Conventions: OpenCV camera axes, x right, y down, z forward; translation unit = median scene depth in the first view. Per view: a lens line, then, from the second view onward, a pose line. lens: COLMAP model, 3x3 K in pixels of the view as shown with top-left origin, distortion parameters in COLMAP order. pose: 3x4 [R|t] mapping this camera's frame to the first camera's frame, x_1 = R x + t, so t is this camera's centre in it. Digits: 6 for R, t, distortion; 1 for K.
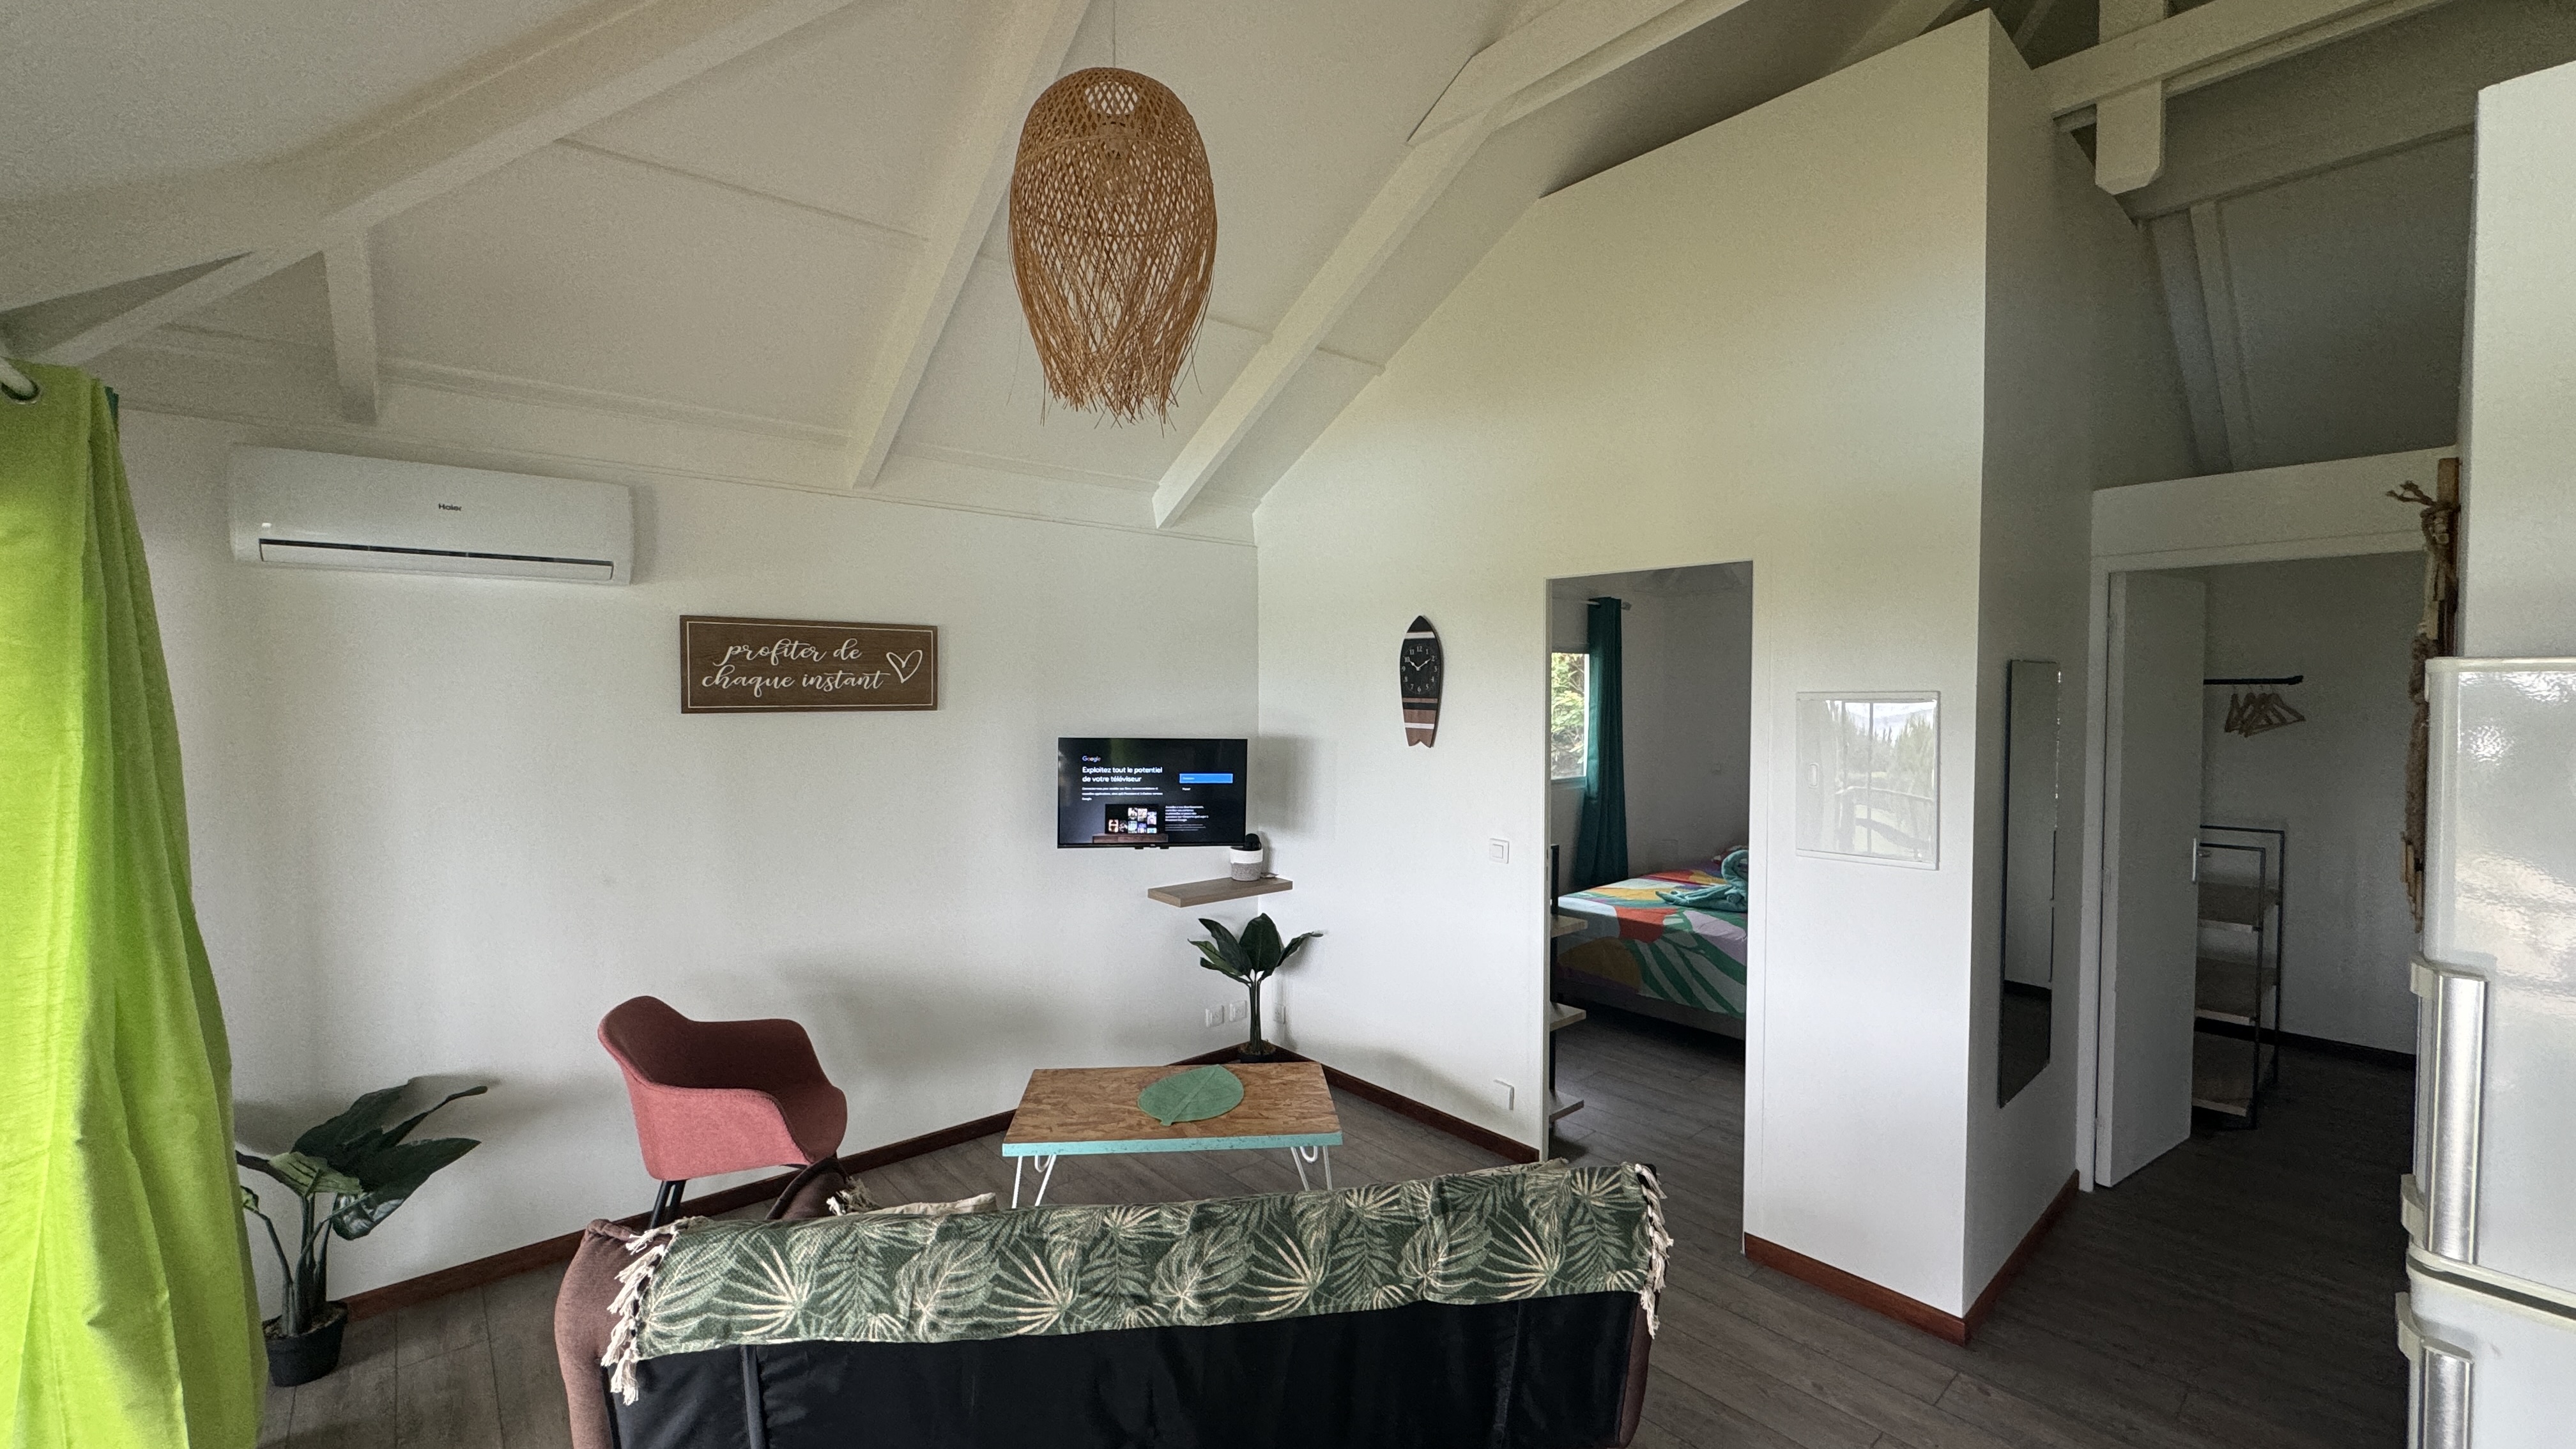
lens RADIAL K [[1036.5, 0, 1288.0], [0, 1036.5, 724.5], [0, 0, 1]] dist [0.001674, -0.000073]
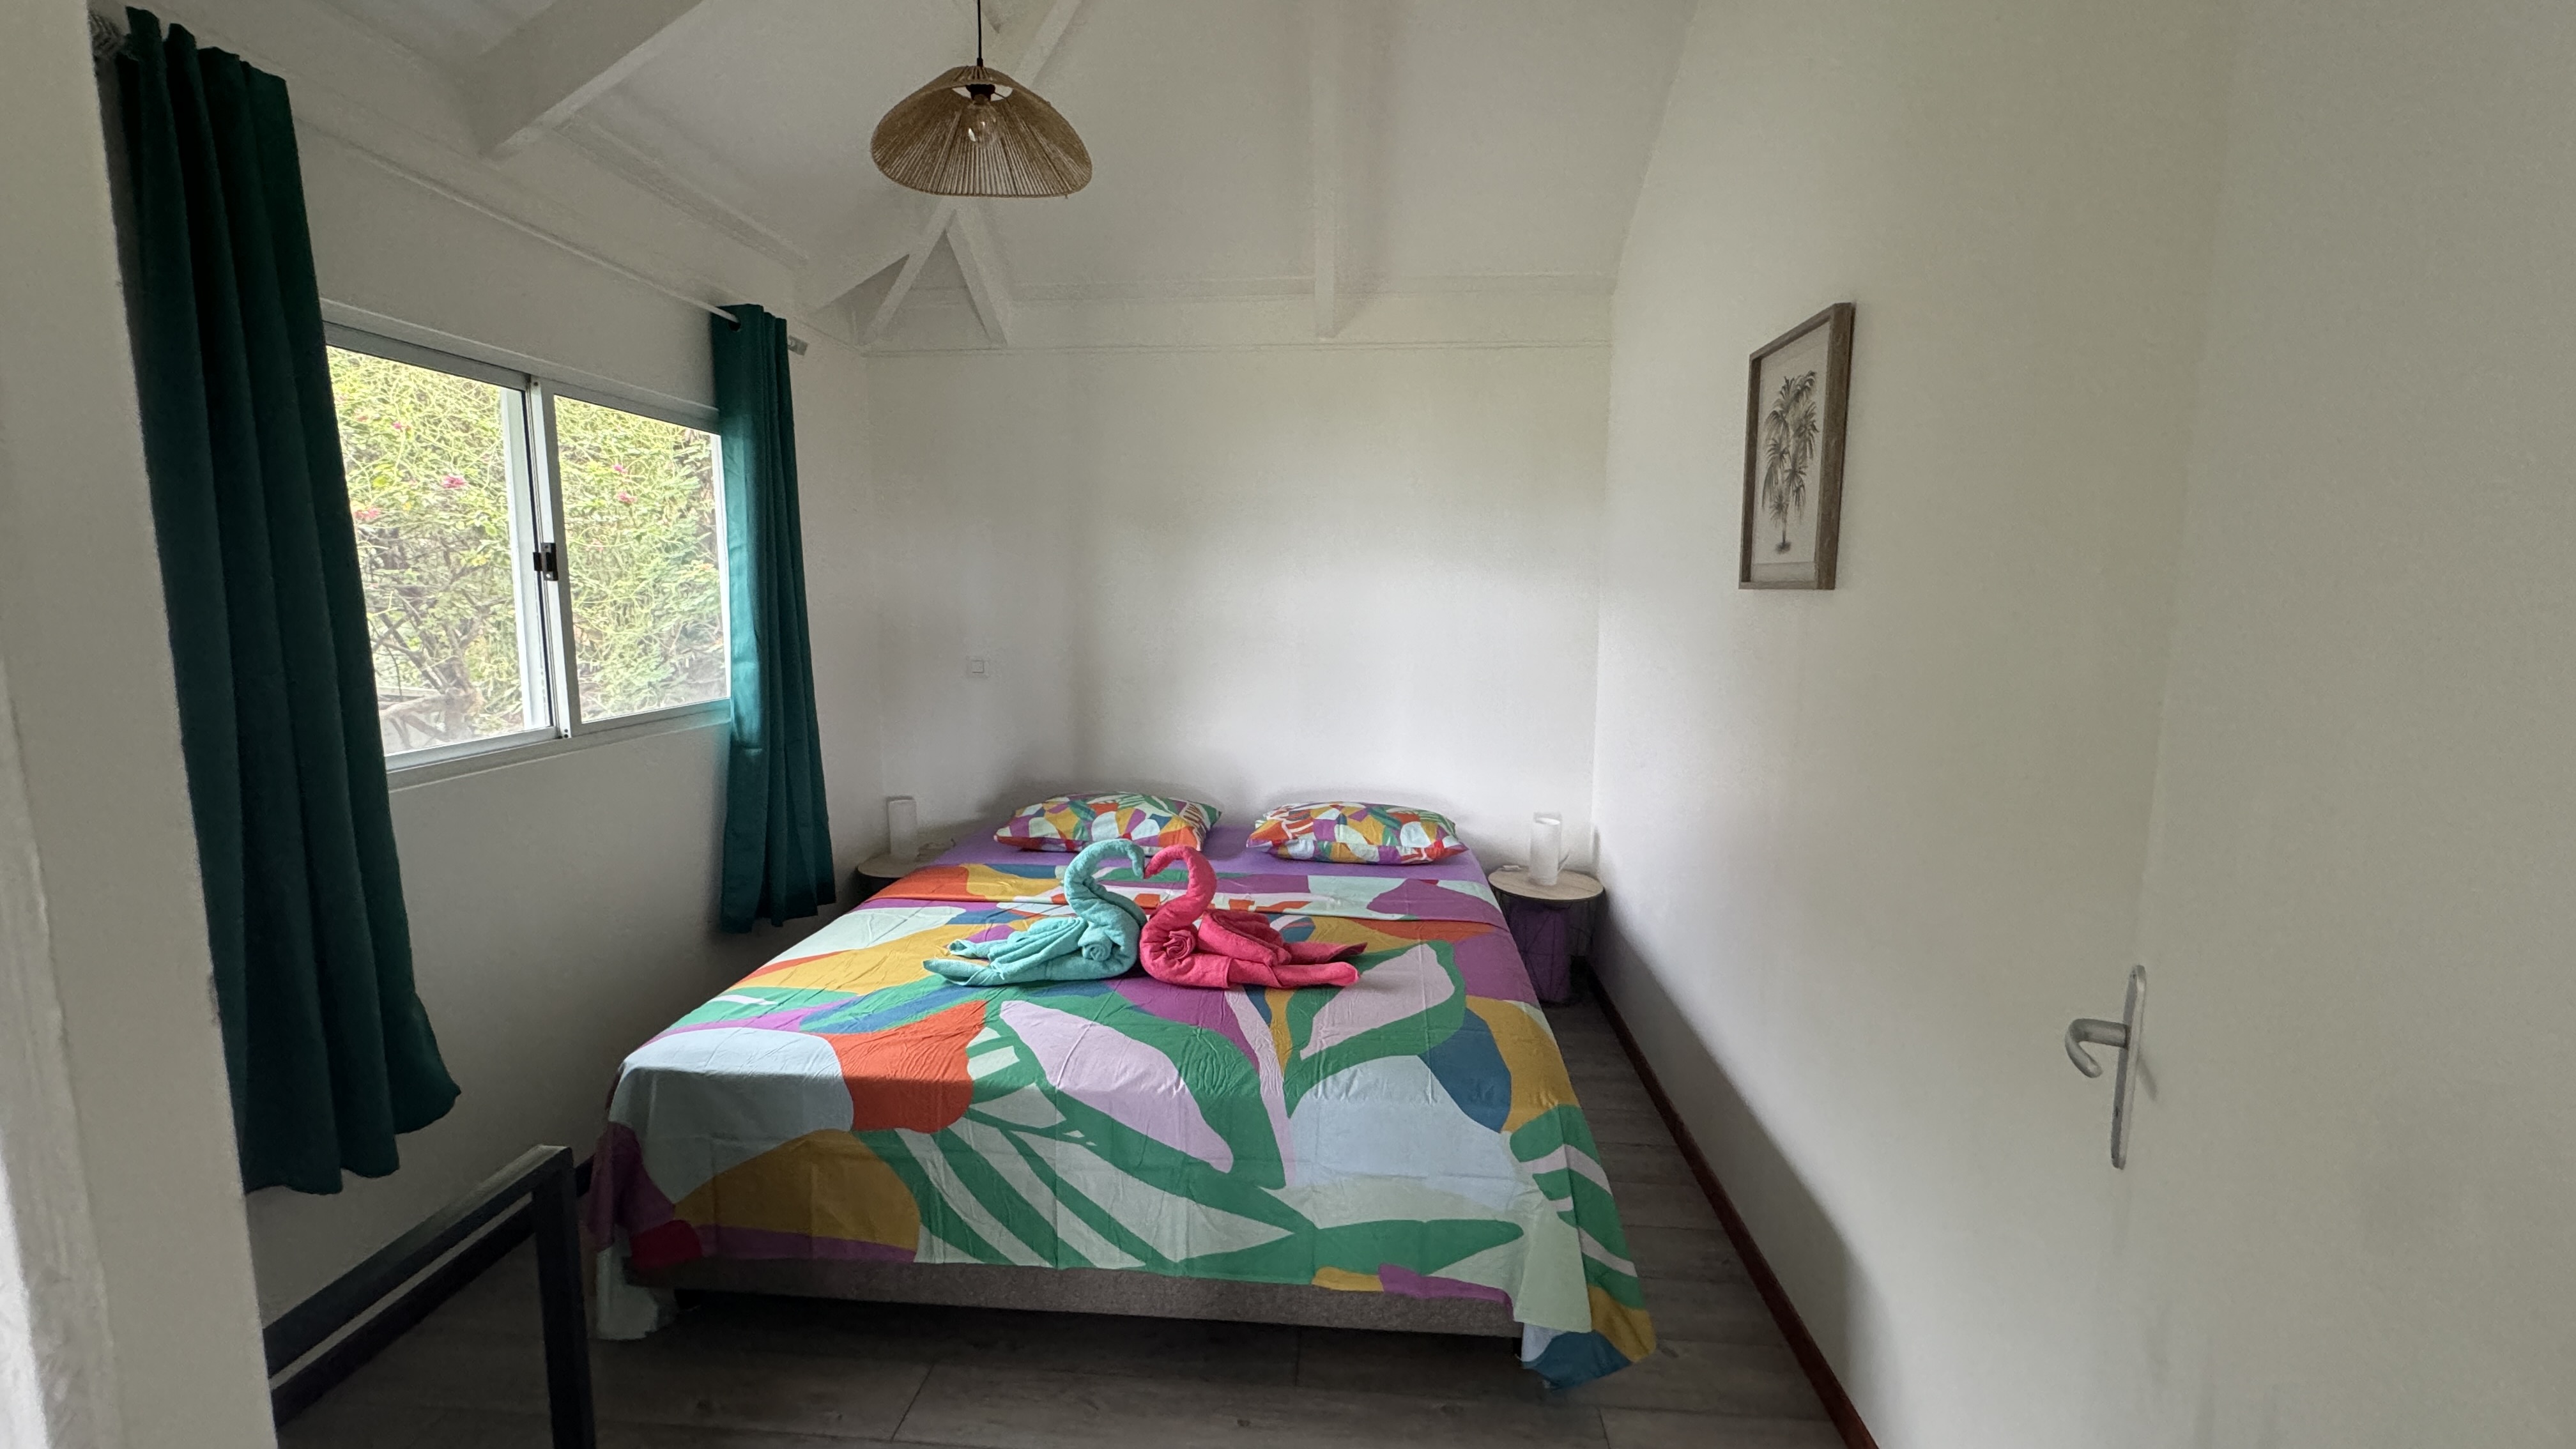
lens RADIAL K [[1036.5, 0, 1288.0], [0, 1036.5, 724.5], [0, 0, 1]] dist [0.001674, -0.000073]
pose [[0.718073, -0.083001, 0.691001, 0.195258], [0.014723, 0.994453, 0.104151, 0.022753], [-0.695812, -0.064615, 0.715312, 0.666225]]
